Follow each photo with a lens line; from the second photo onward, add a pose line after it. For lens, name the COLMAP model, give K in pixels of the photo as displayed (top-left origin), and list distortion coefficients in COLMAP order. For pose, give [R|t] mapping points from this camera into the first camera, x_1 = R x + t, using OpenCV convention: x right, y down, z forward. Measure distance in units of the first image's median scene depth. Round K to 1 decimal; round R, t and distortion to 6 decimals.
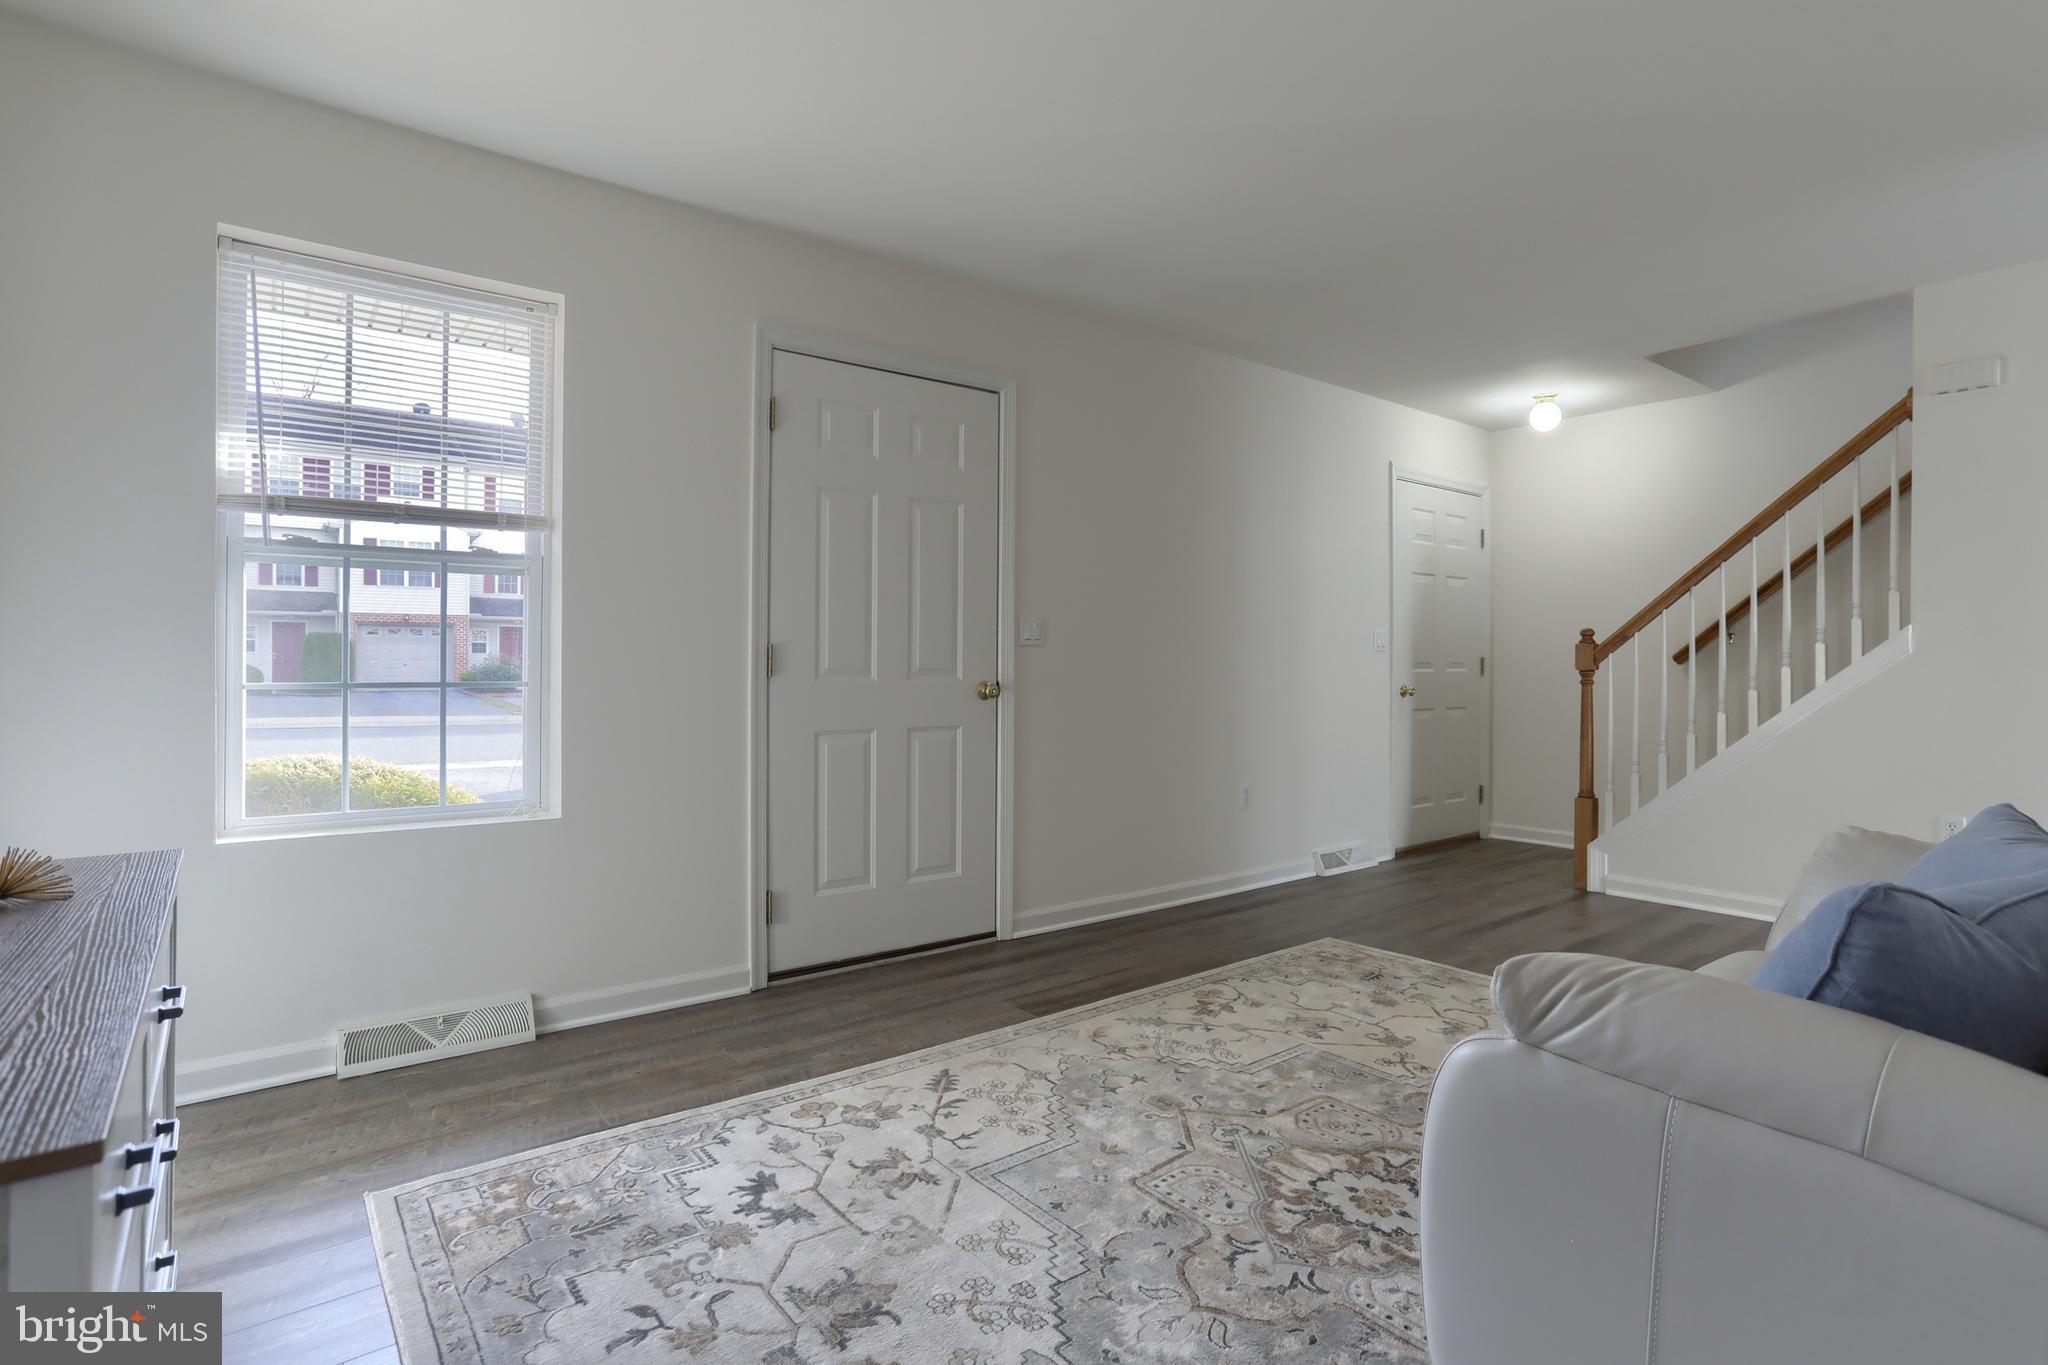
lens RADIAL K [[1017.9, 0, 1036.7], [0, 1017.9, 668.9], [0, 0, 1]] dist [-0.058317, 0.033674]
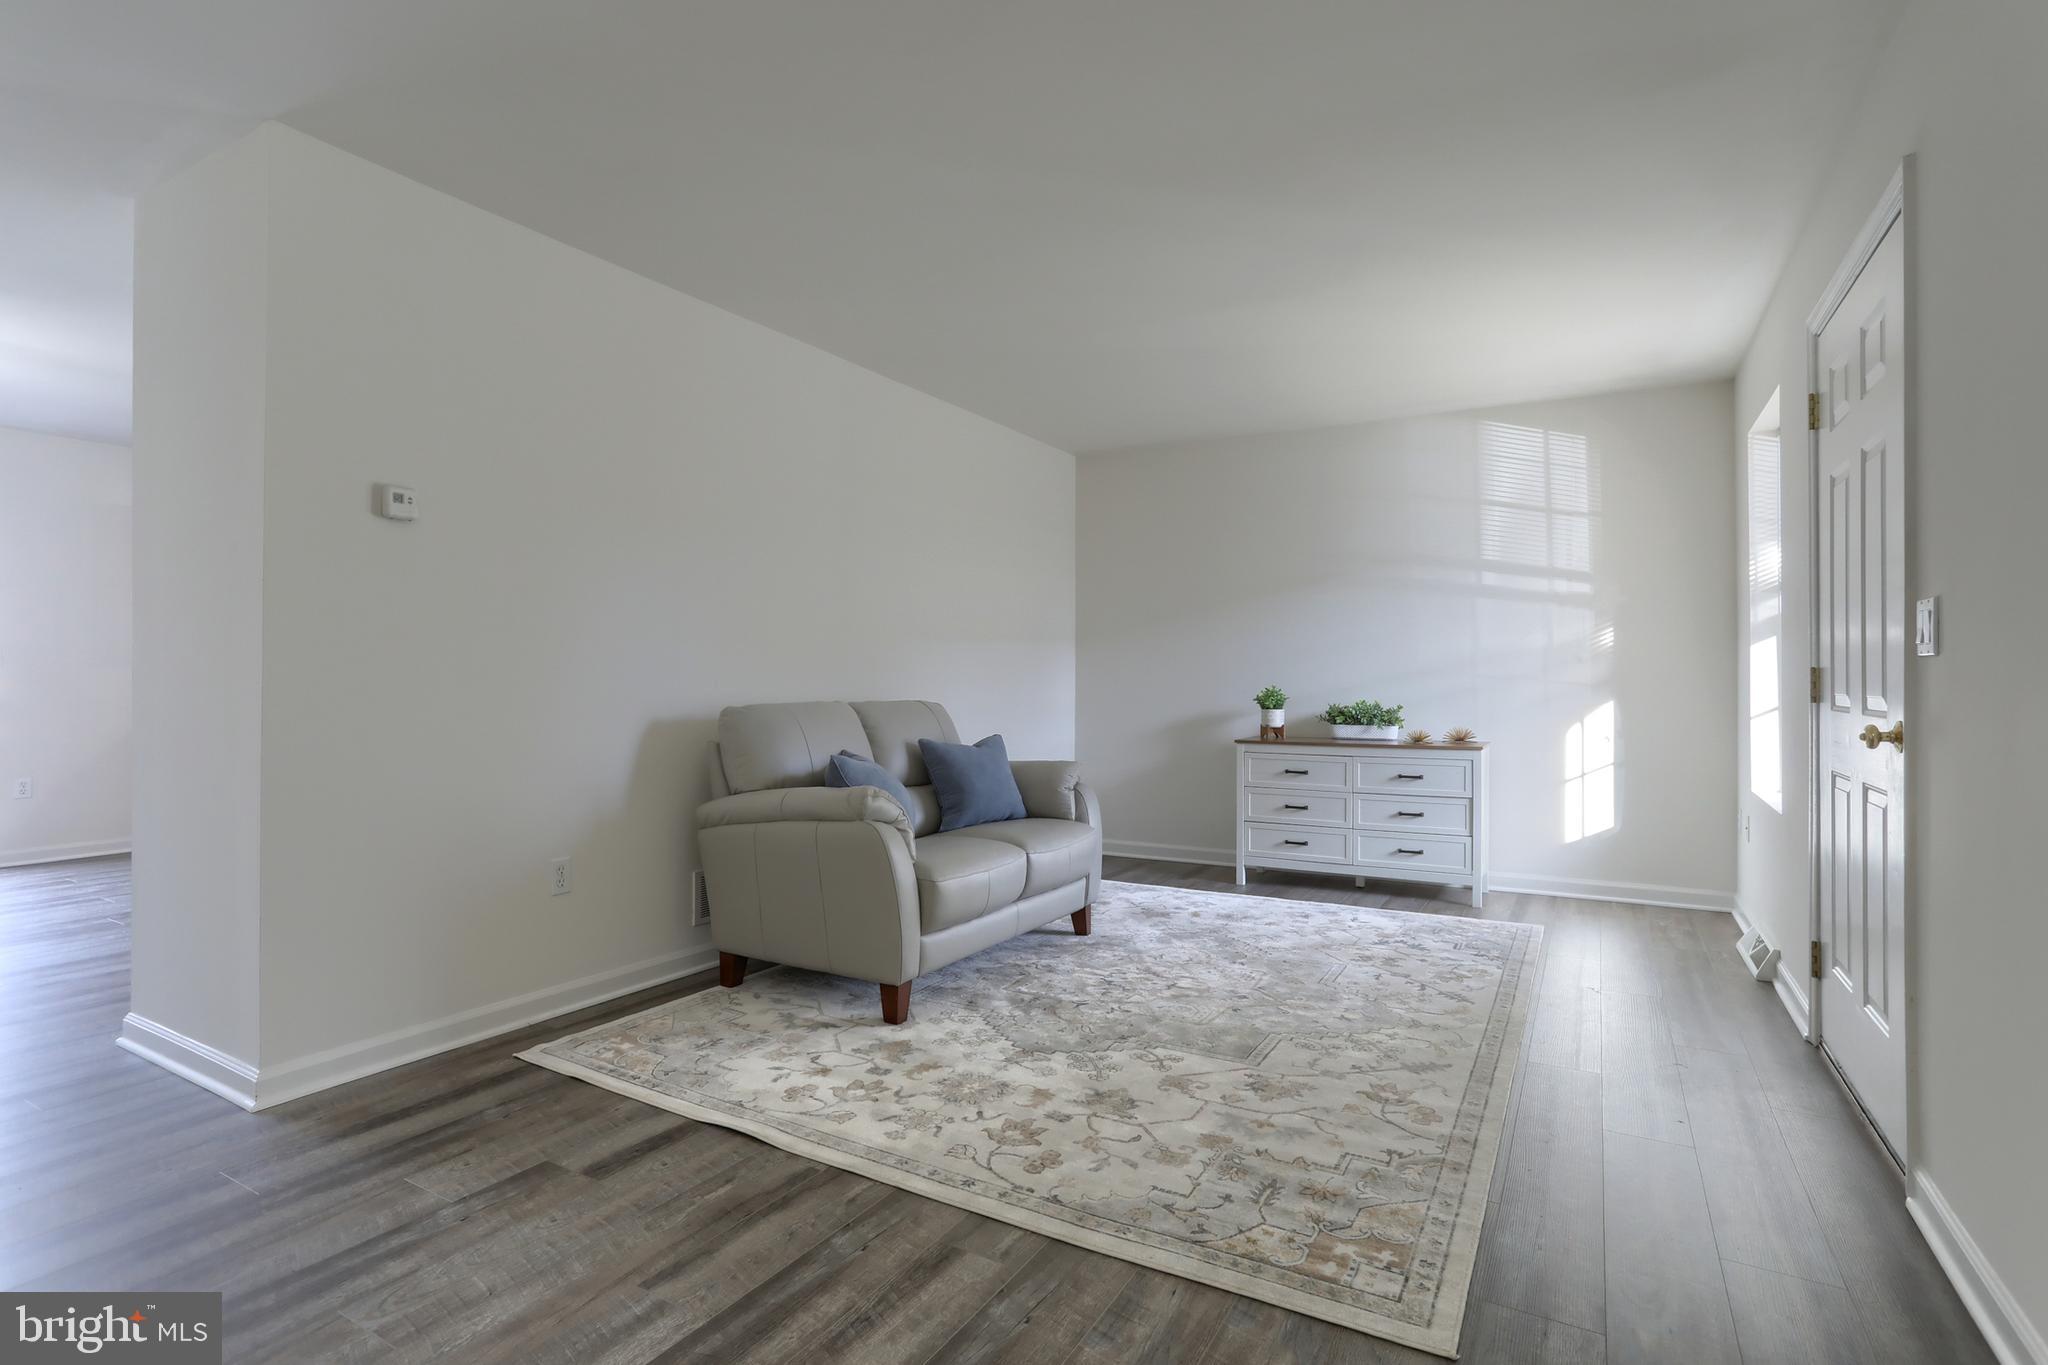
lens RADIAL K [[1017.9, 0, 1036.7], [0, 1017.9, 668.9], [0, 0, 1]] dist [-0.058317, 0.033674]
pose [[-0.929790, -0.012746, -0.367871, 0.811119], [-0.009967, 0.999906, -0.009453, -0.008513], [0.367956, -0.005123, -0.929829, 1.787485]]
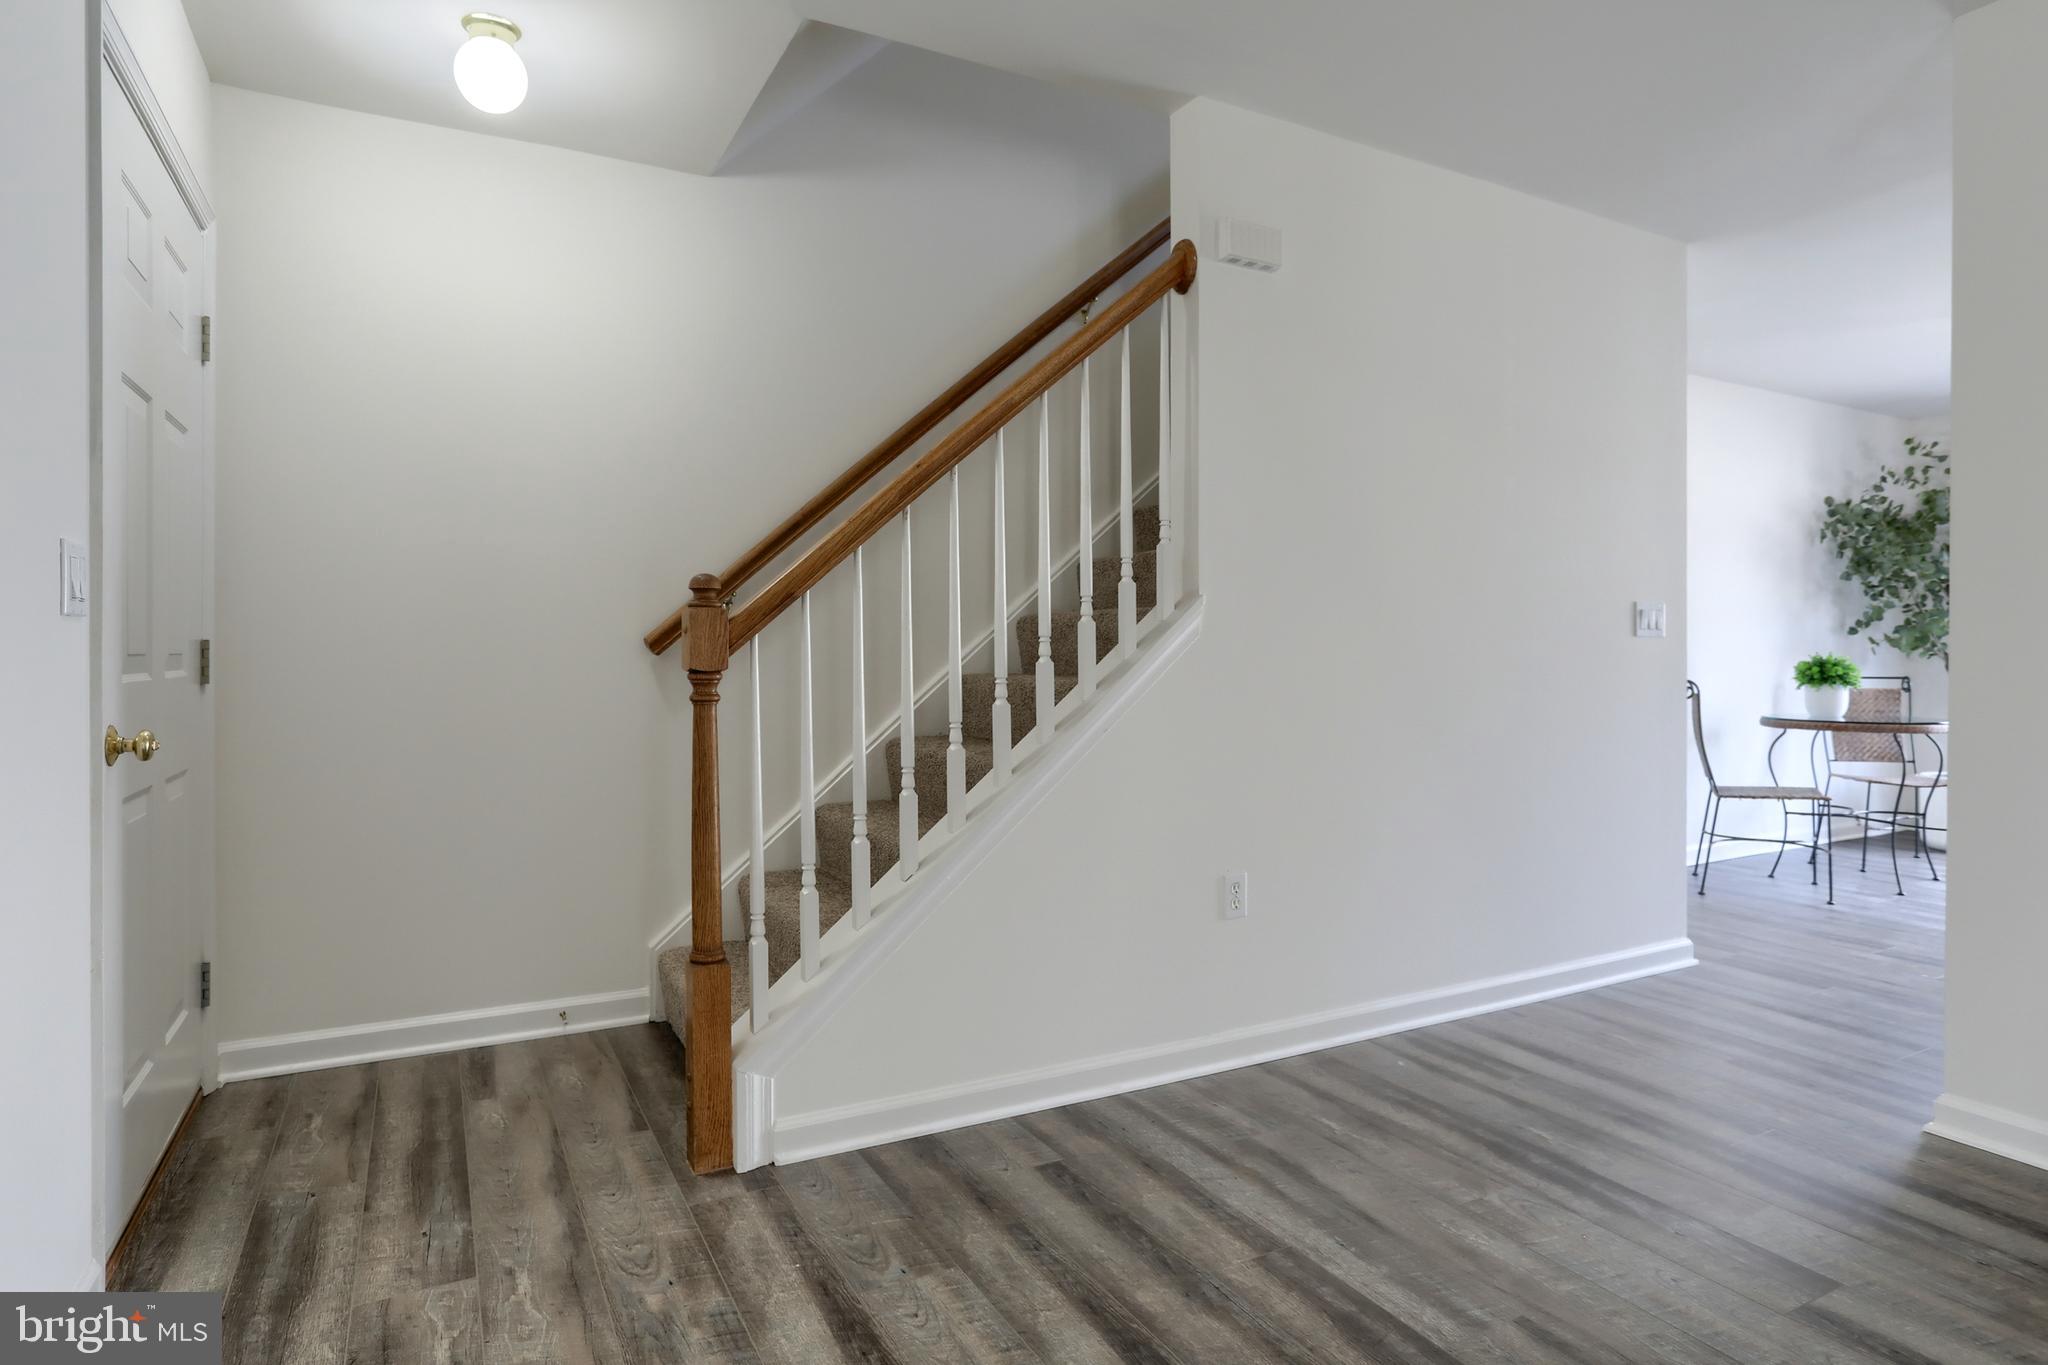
lens RADIAL K [[1095.8, 0, 1033.6], [0, 1095.8, 662.4], [0, 0, 1]] dist [-0.023294, 0.000428]
pose [[0.181245, -0.009008, 0.983397, 0.175978], [0.002234, 0.999959, 0.008748, -0.010178], [-0.983435, 0.000612, 0.181258, 1.301507]]
